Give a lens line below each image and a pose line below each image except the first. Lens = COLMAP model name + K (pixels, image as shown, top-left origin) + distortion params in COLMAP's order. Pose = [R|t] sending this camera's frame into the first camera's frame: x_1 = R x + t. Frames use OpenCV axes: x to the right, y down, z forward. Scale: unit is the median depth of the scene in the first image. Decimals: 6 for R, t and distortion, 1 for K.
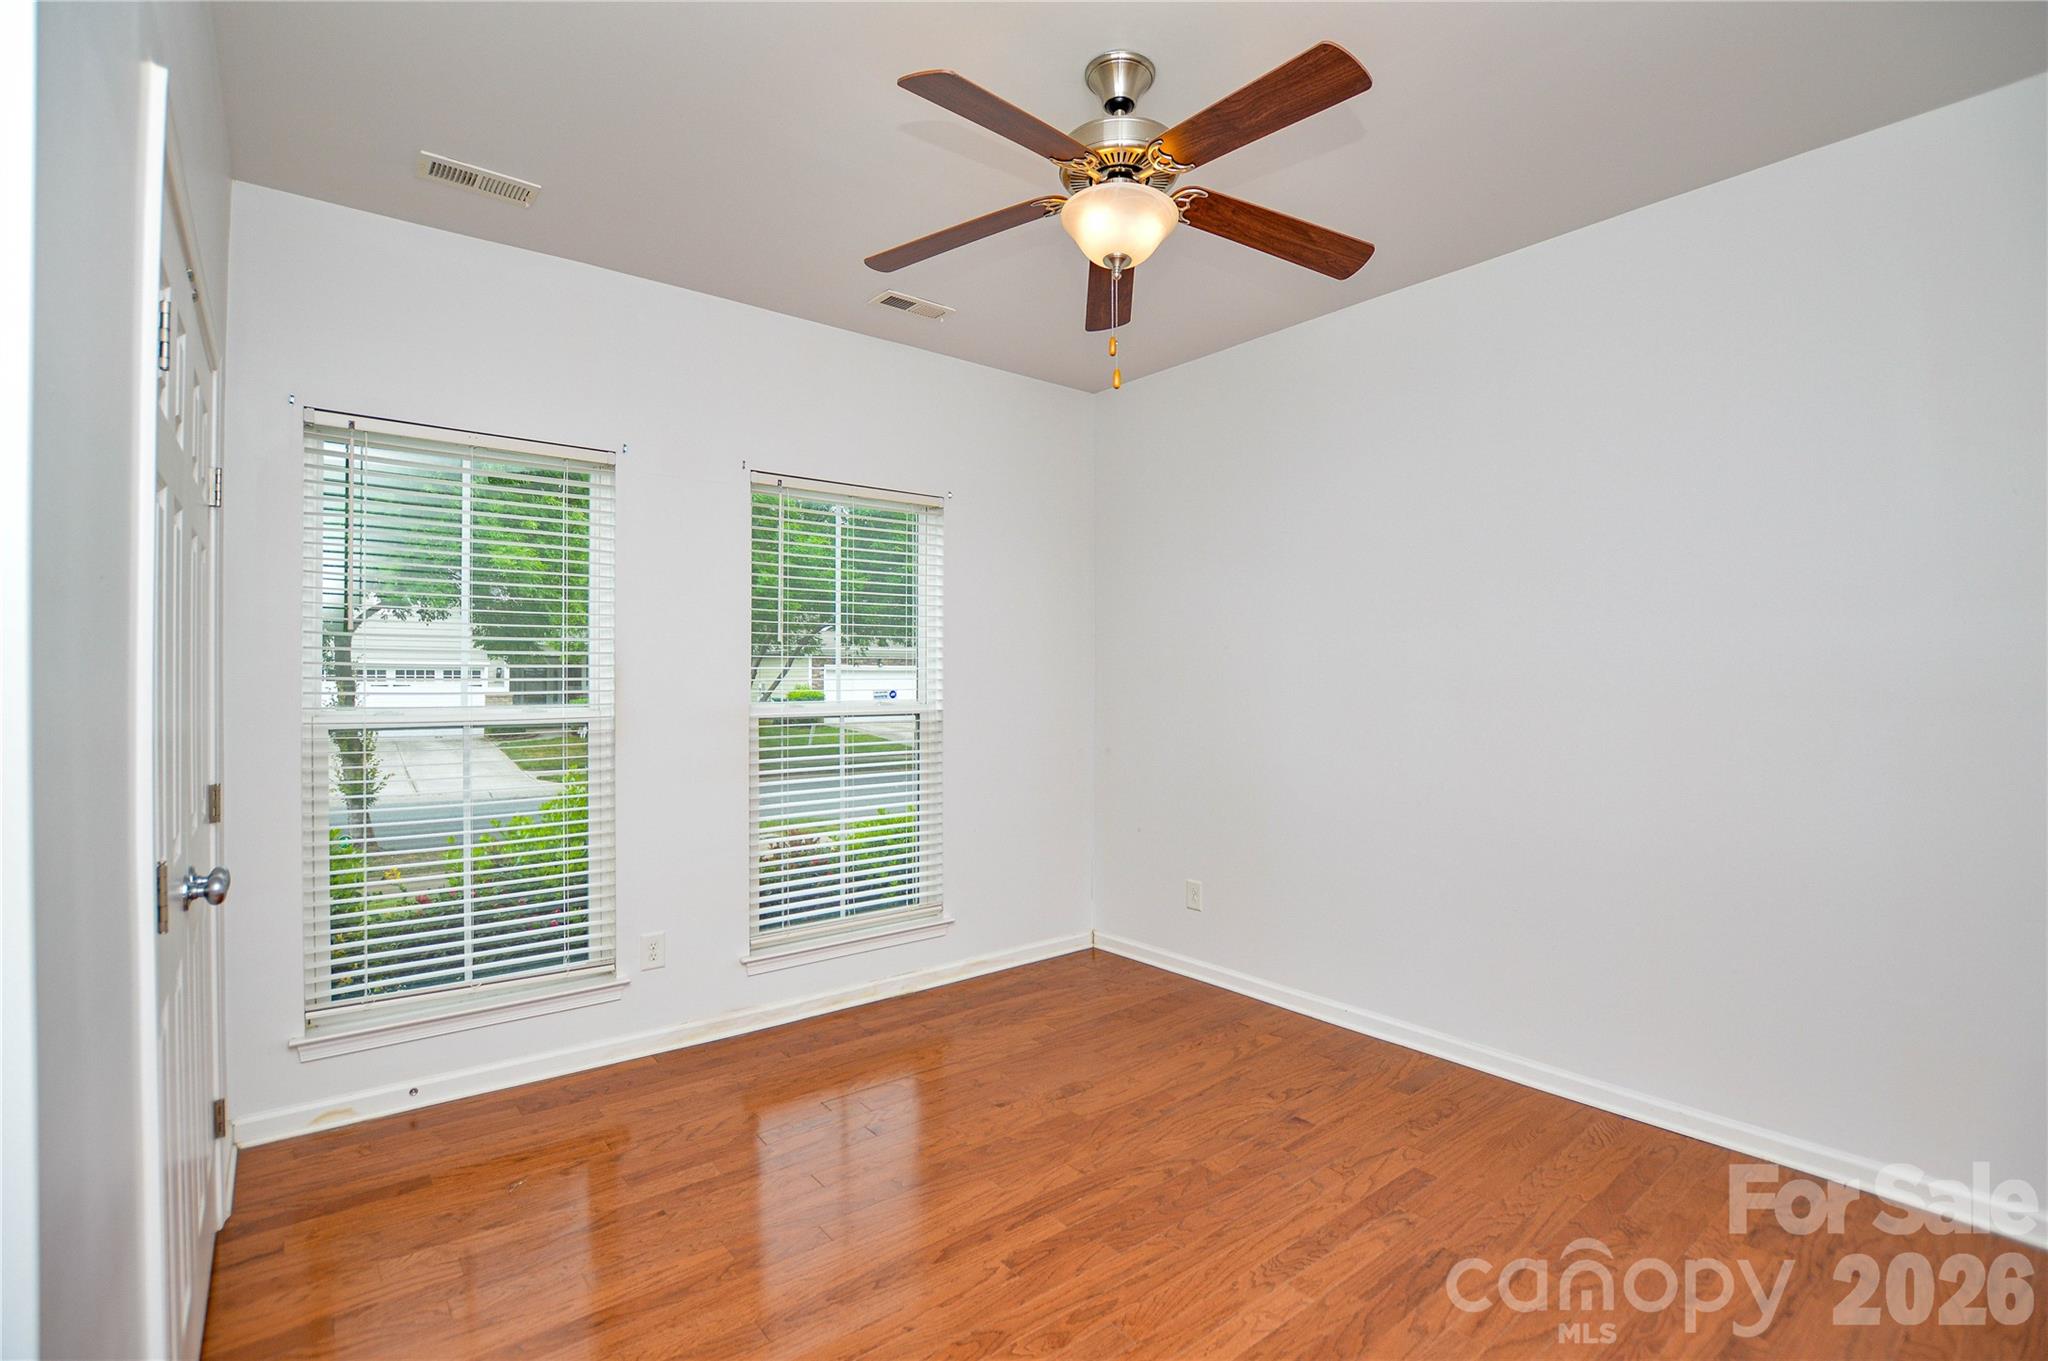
lens RADIAL K [[865.2, 0, 1032.5], [0, 865.2, 676.8], [0, 0, 1]] dist [-0.026579, 0.000317]
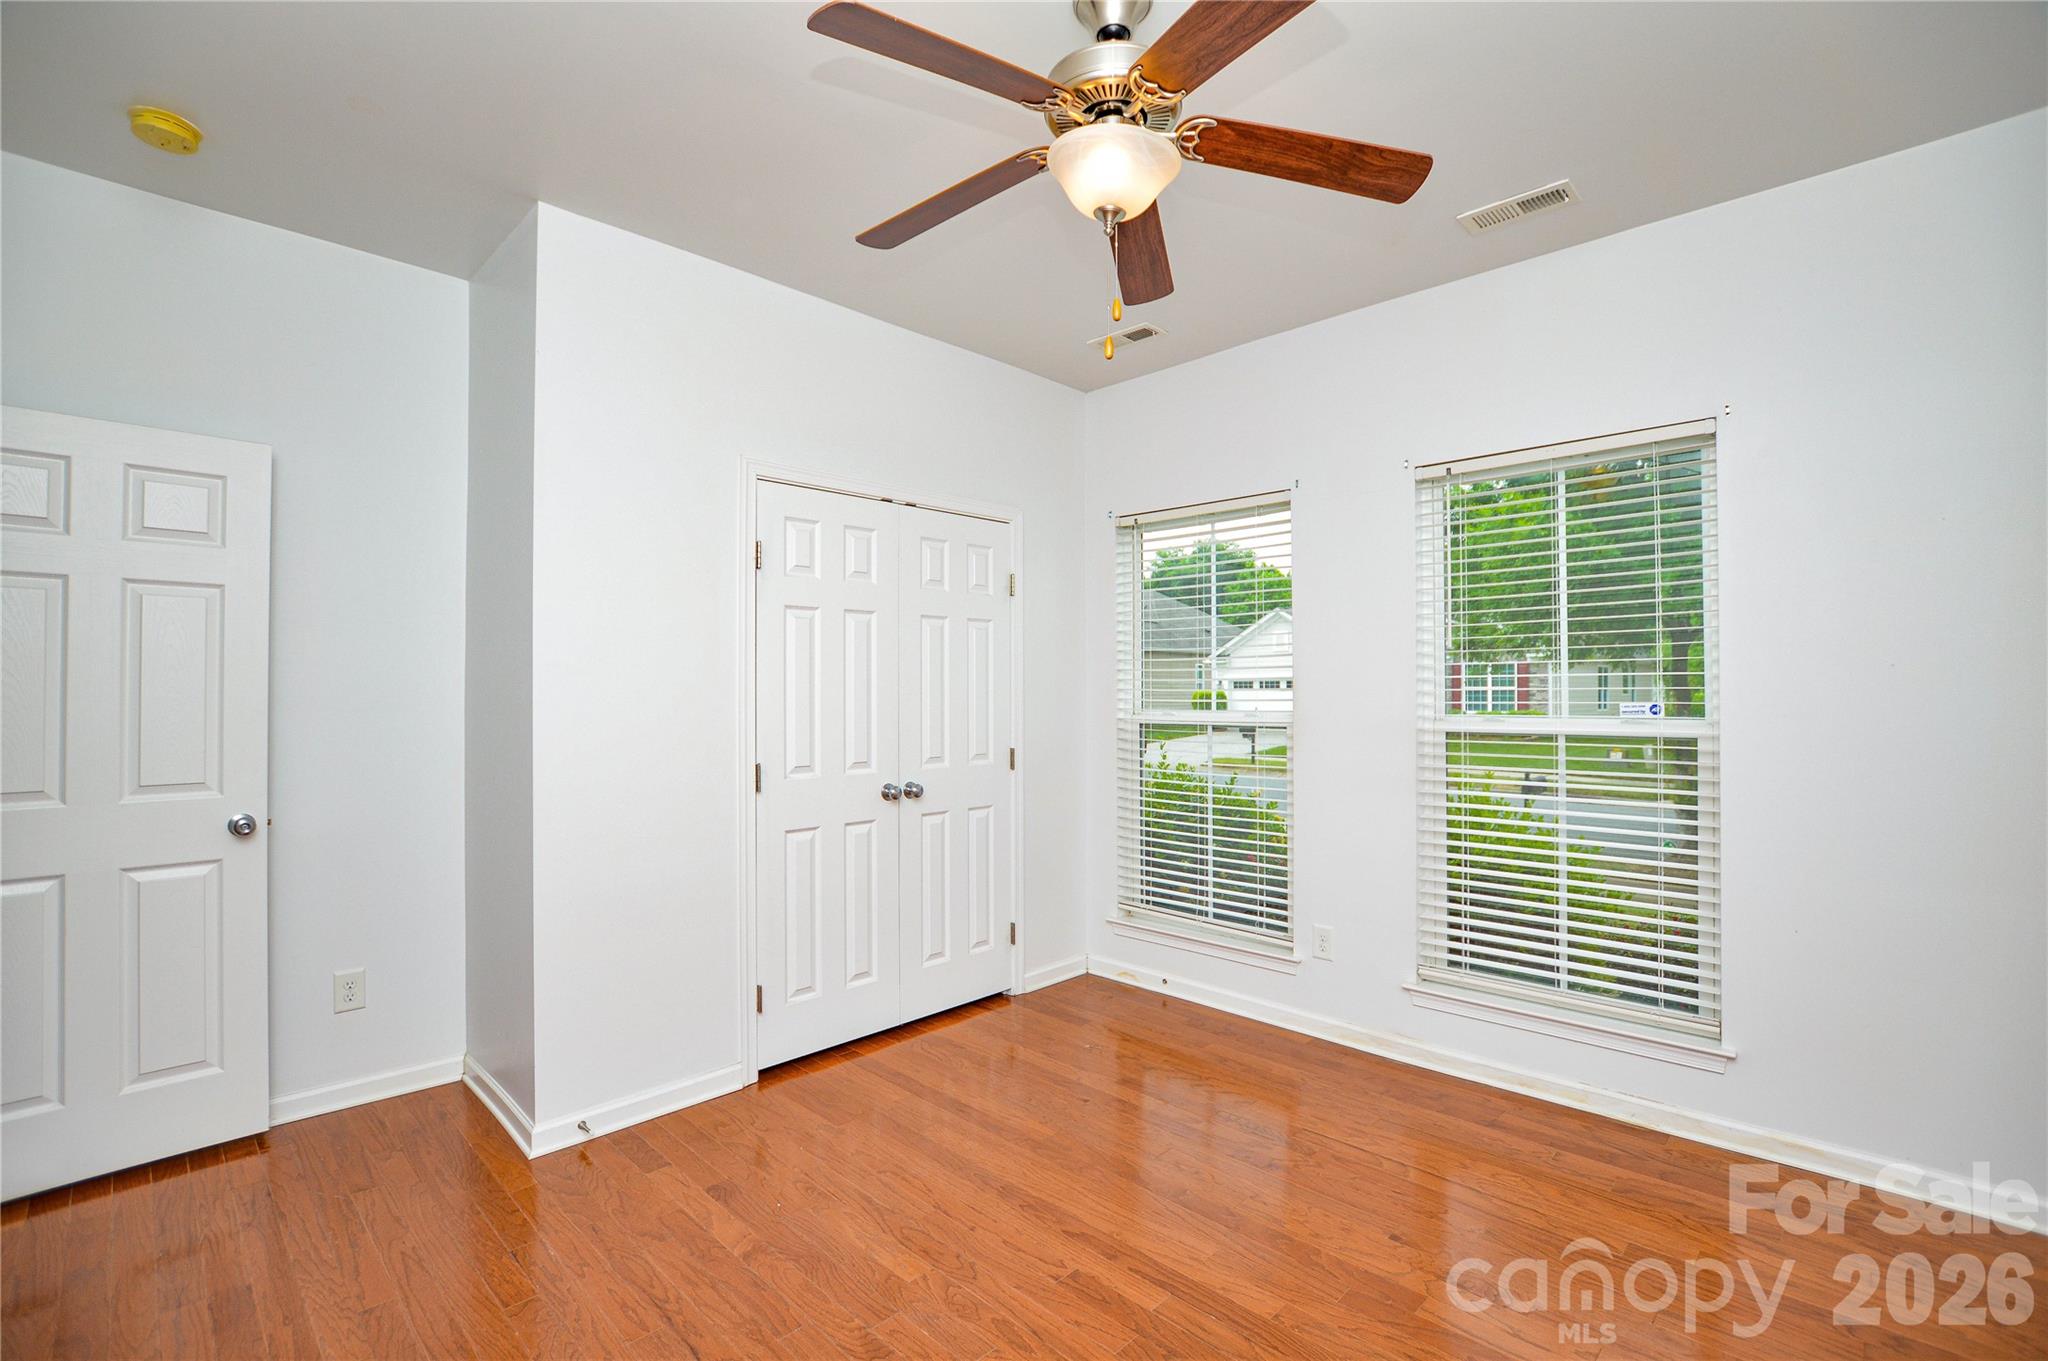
lens RADIAL K [[865.2, 0, 1032.5], [0, 865.2, 676.8], [0, 0, 1]] dist [-0.026579, 0.000317]
pose [[0.176396, -0.015684, -0.984194, 0.537996], [0.004334, 0.999876, -0.015157, 0.001898], [0.984310, -0.001592, 0.176442, 0.436874]]
